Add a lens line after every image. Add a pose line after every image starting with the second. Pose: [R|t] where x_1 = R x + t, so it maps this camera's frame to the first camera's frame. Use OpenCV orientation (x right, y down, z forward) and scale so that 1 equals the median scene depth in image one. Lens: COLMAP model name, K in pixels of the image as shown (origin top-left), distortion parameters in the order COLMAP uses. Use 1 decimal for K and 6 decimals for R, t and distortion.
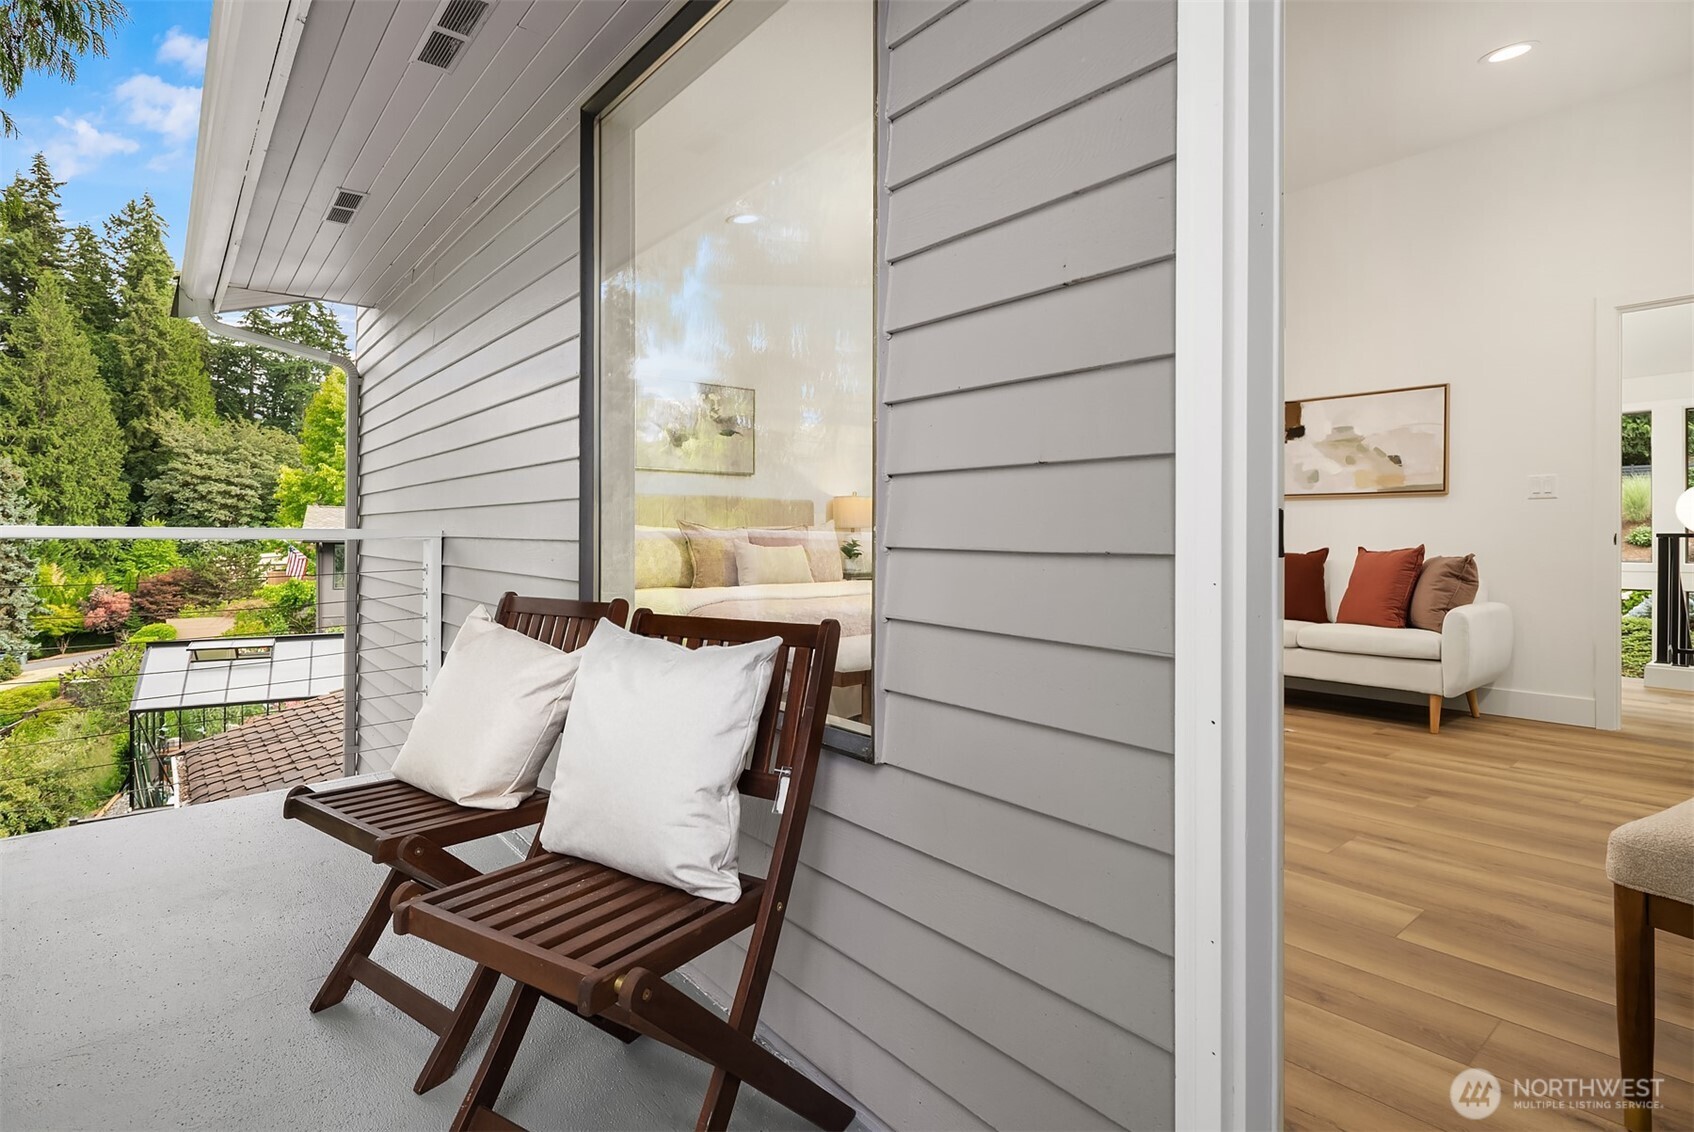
lens RADIAL K [[820.0, 0, 853.9], [0, 820.0, 553.5], [0, 0, 1]] dist [-0.012635, -0.001824]
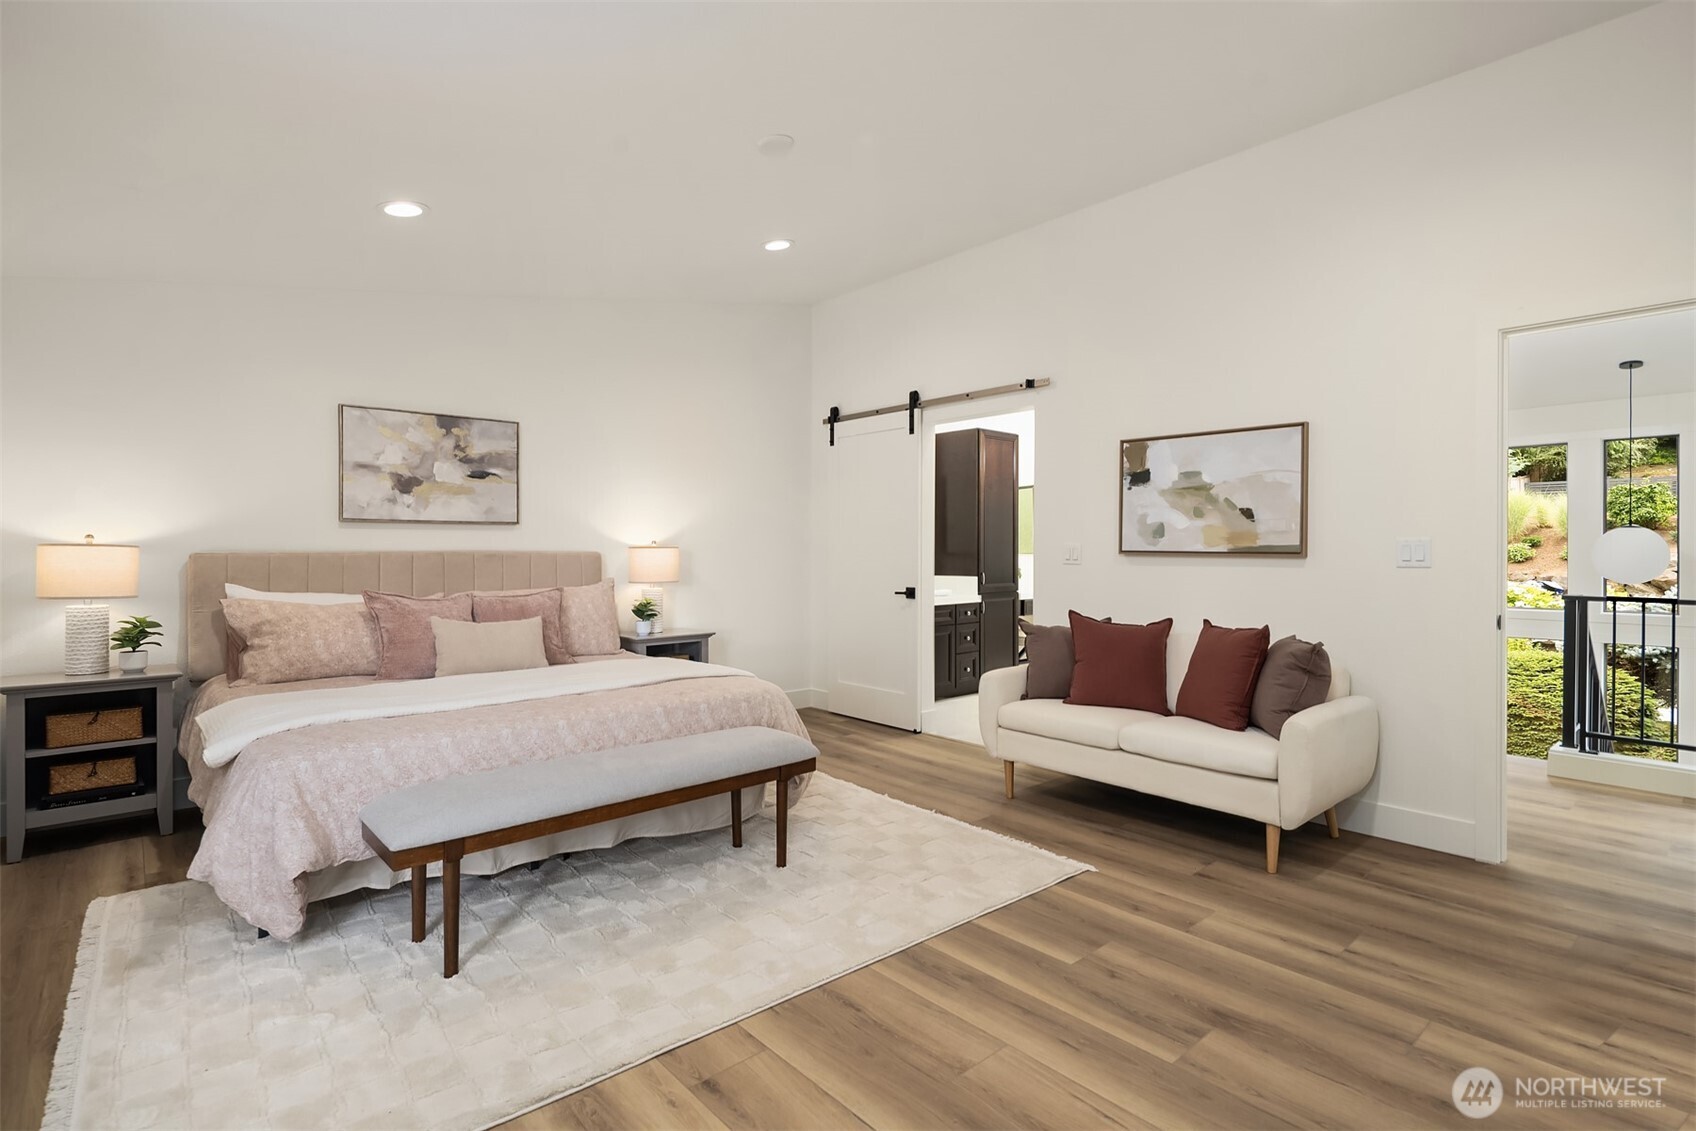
lens RADIAL K [[821.0, 0, 835.3], [0, 821.0, 570.7], [0, 0, 1]] dist [-0.012635, -0.001824]
pose [[0.999485, -0.003210, 0.031929, 0.221236], [0.003197, 0.999995, 0.000438, -0.058943], [-0.031930, -0.000336, 0.999490, 0.187061]]
